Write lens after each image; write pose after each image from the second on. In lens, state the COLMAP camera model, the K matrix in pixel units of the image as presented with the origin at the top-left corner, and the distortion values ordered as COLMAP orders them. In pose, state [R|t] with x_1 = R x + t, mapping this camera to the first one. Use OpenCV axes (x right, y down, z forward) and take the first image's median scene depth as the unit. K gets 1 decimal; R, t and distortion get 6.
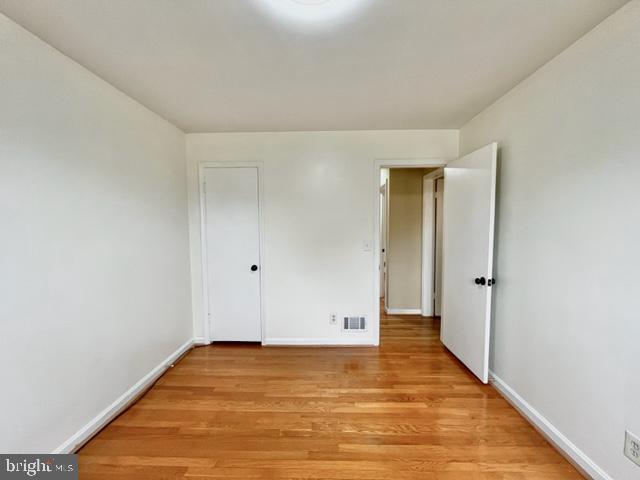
lens RADIAL K [[262.5, 0, 321.4], [0, 262.5, 238.3], [0, 0, 1]] dist [-0.000915, -0.000557]
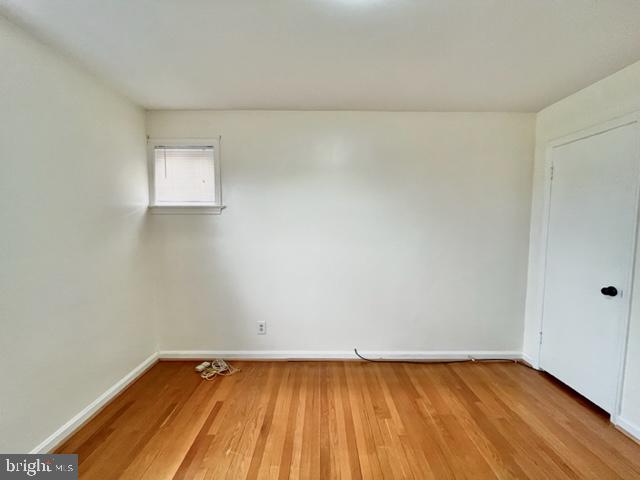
lens RADIAL K [[262.5, 0, 319.0], [0, 262.5, 235.9], [0, 0, 1]] dist [-0.000915, -0.000557]
pose [[0.026506, 0.060691, -0.997805, 0.446362], [-0.056748, 0.996637, 0.059112, -0.018968], [0.998037, 0.055057, 0.029861, 0.392221]]
